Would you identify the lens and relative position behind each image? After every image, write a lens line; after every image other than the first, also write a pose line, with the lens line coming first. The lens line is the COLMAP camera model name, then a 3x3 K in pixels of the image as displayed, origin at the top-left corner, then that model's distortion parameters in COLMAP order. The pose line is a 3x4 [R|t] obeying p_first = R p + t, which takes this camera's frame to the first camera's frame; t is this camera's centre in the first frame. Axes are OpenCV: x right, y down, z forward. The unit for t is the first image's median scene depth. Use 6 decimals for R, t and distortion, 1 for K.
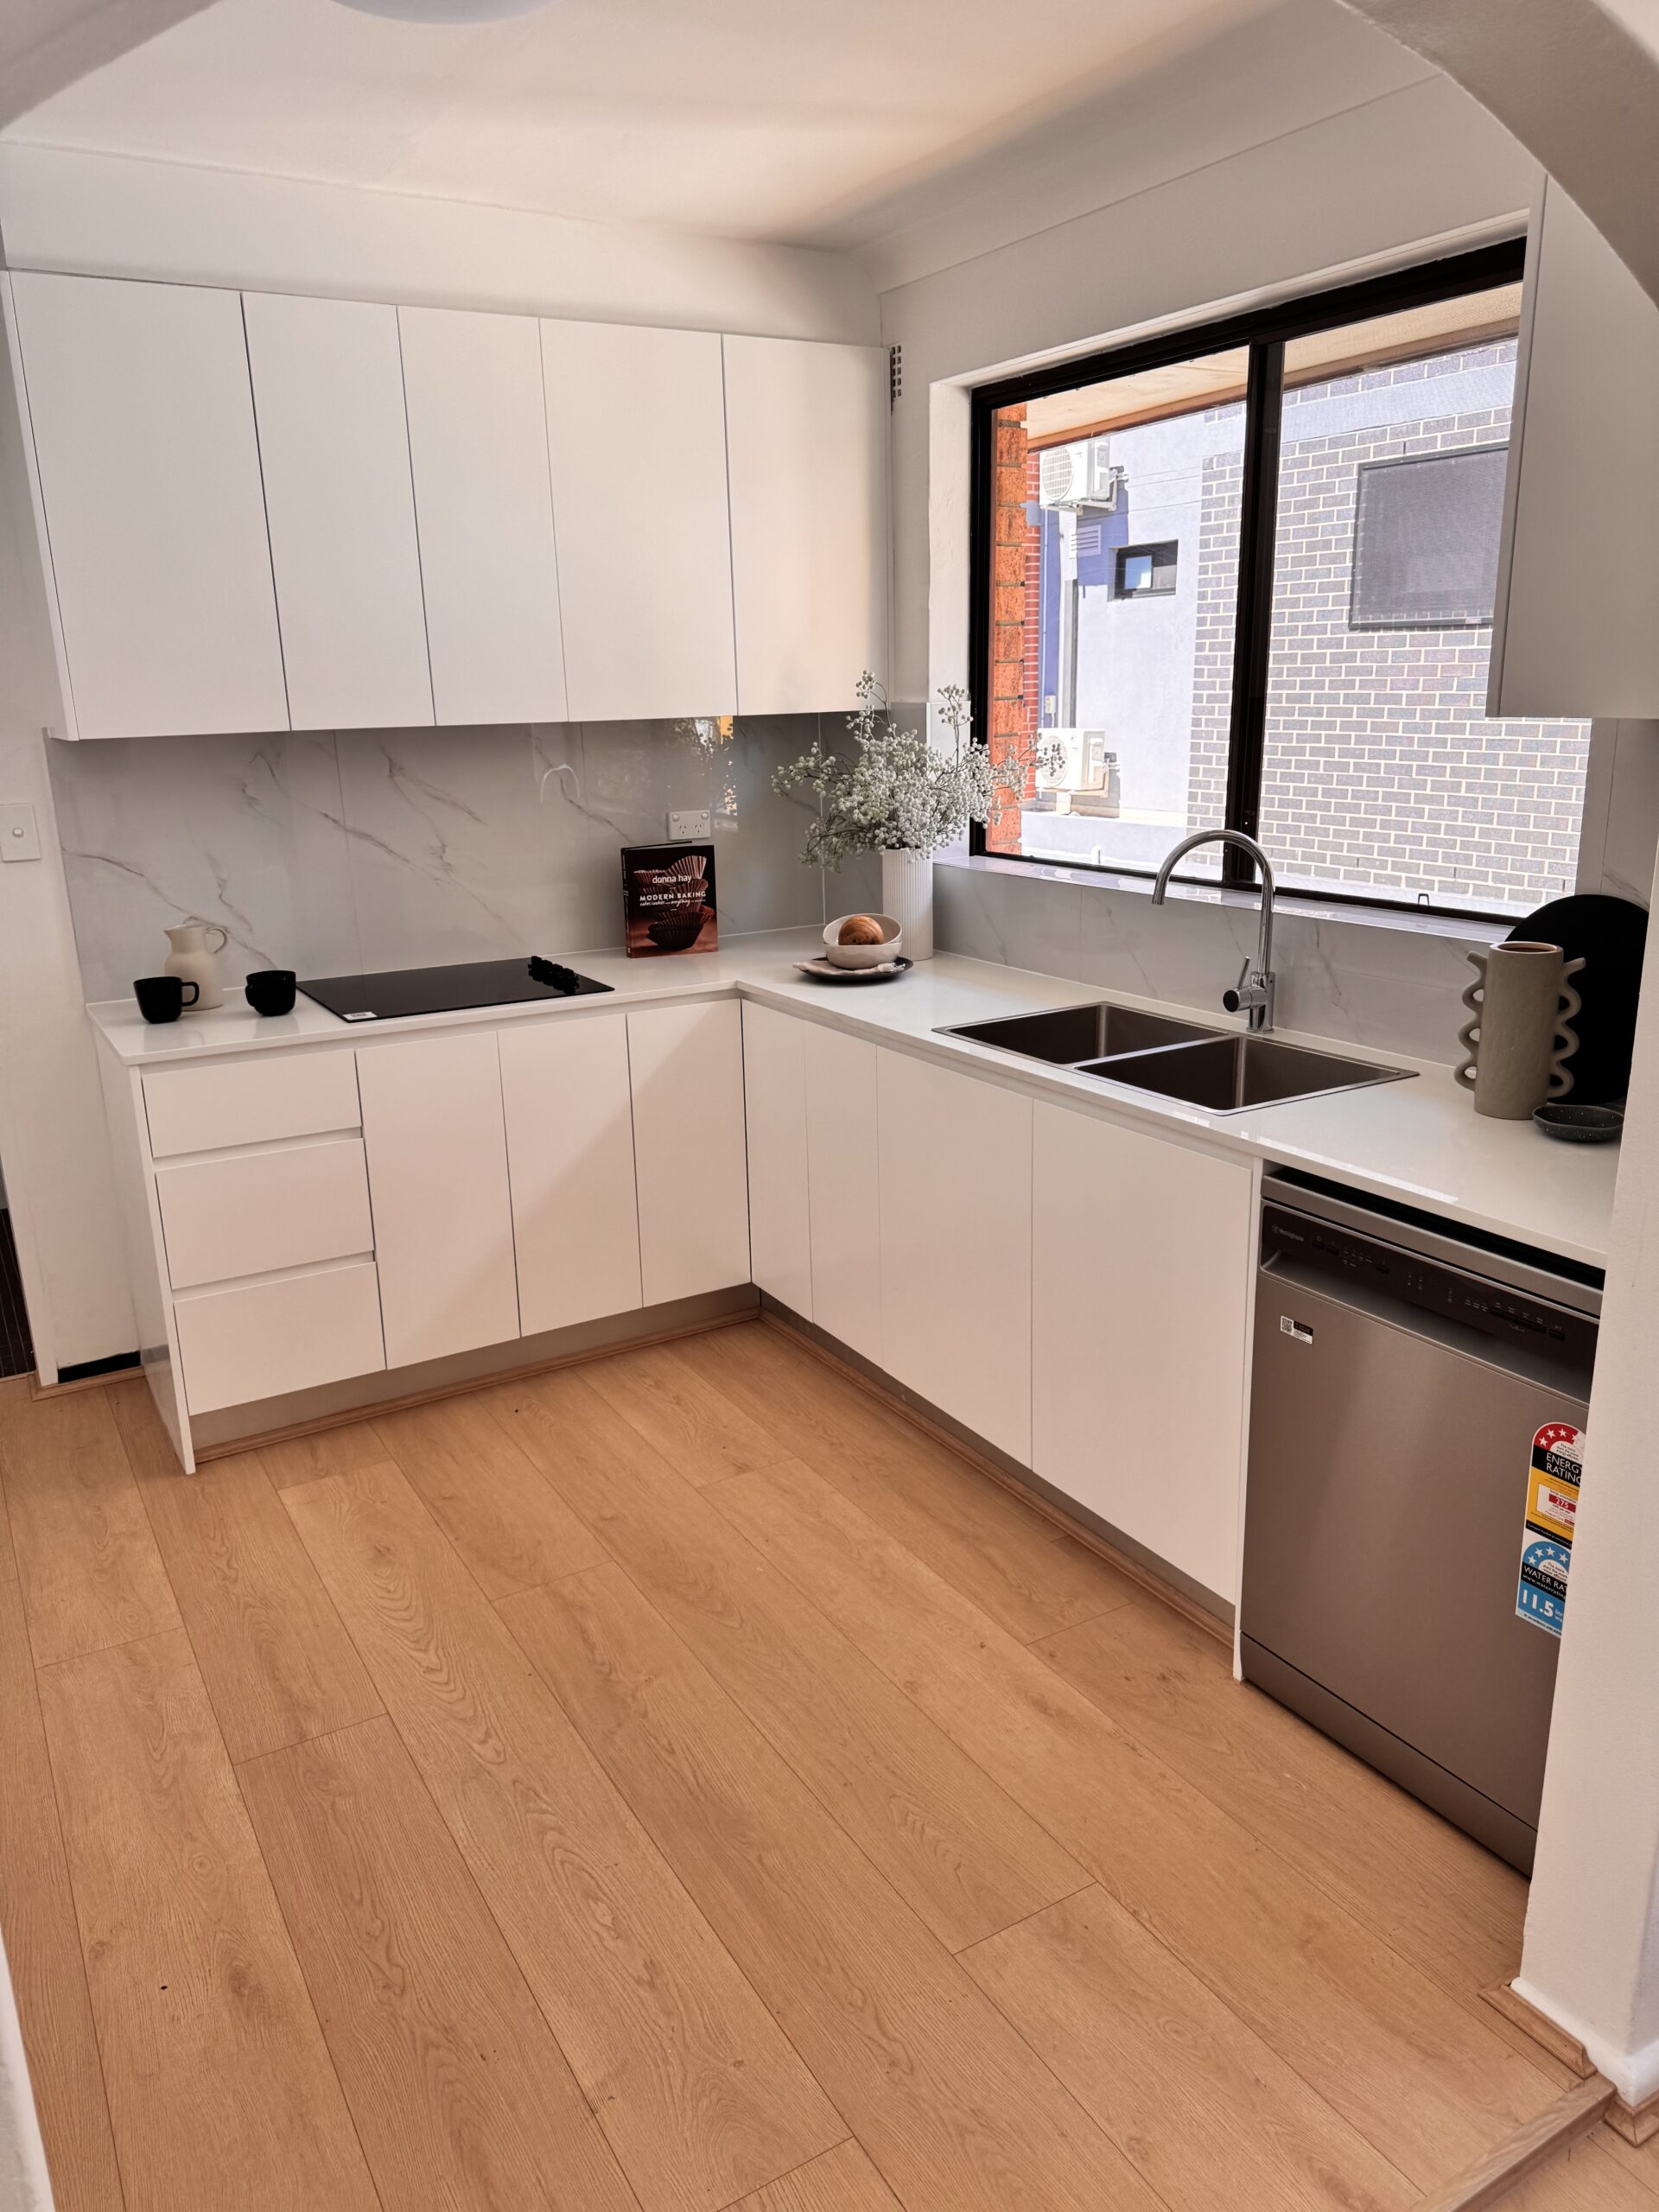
lens RADIAL K [[1584.2, 0, 825.4], [0, 1584.2, 1105.5], [0, 0, 1]] dist [0.075854, -0.053394]
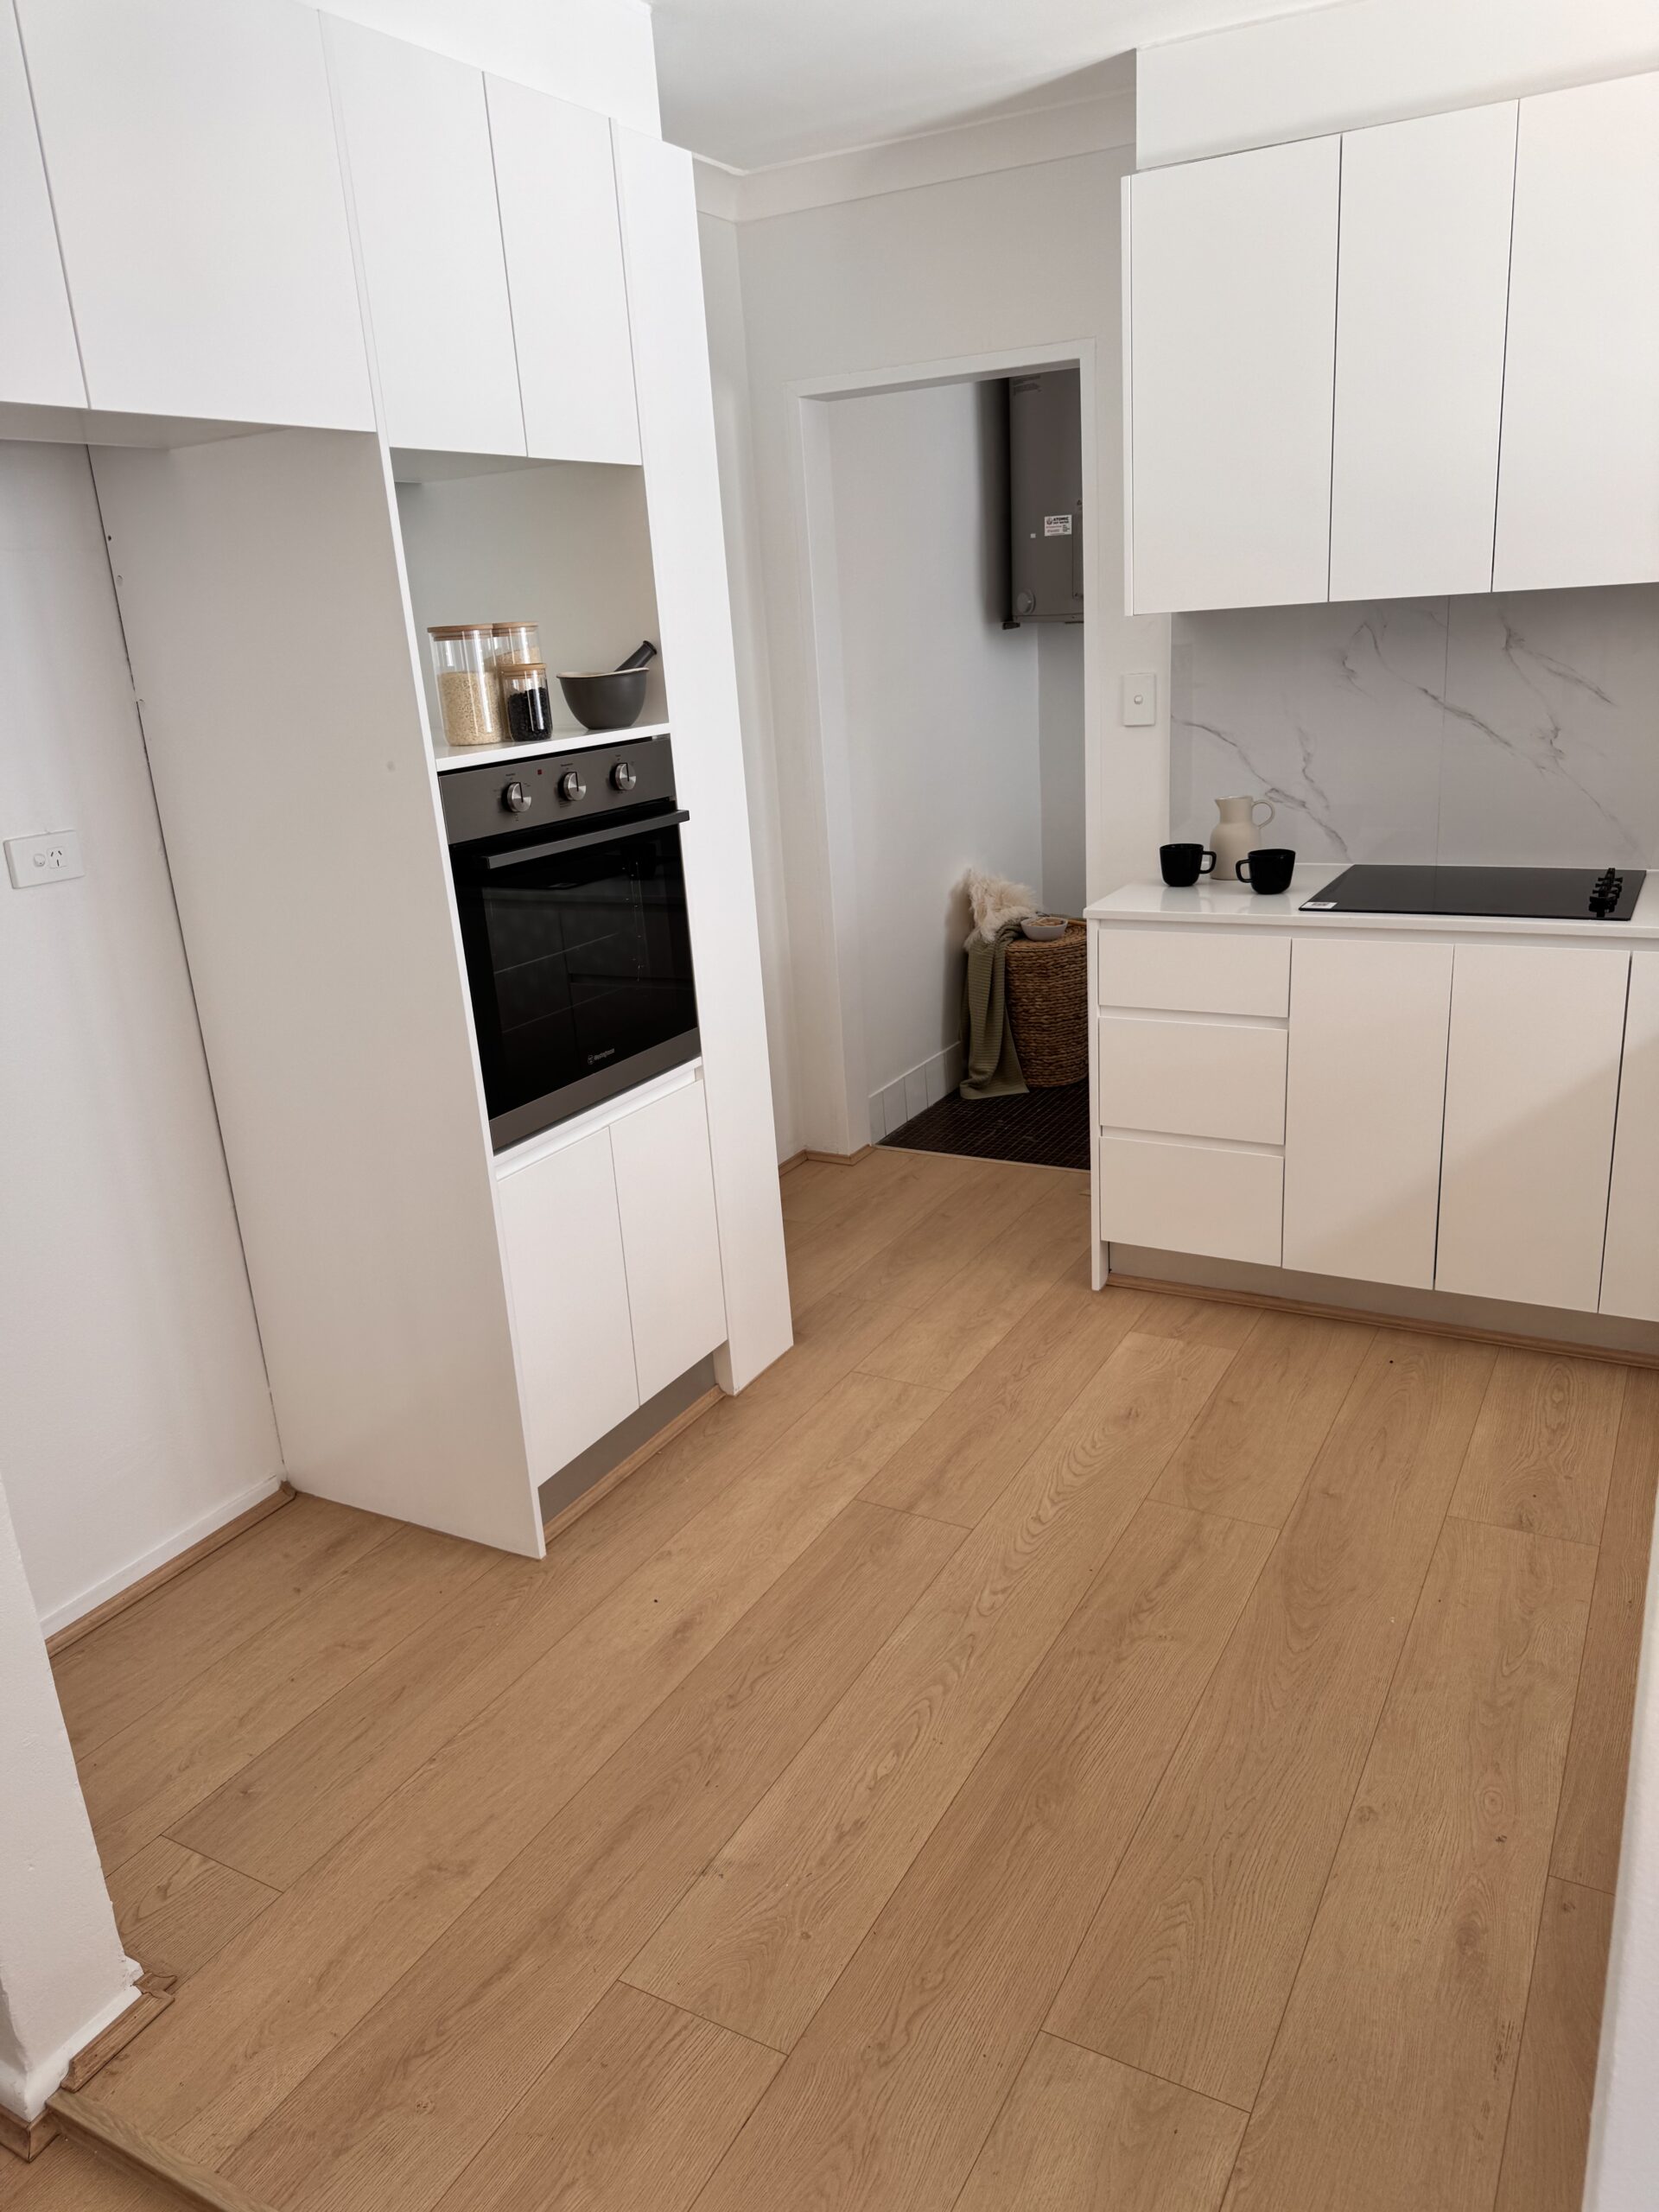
lens RADIAL K [[1584.2, 0, 838.9], [0, 1584.2, 1093.7], [0, 0, 1]] dist [0.075854, -0.053394]
pose [[0.520178, 0.247971, -0.817267, 0.491522], [-0.182618, 0.967085, 0.177195, -0.084234], [0.834305, 0.057075, 0.548340, 0.312081]]
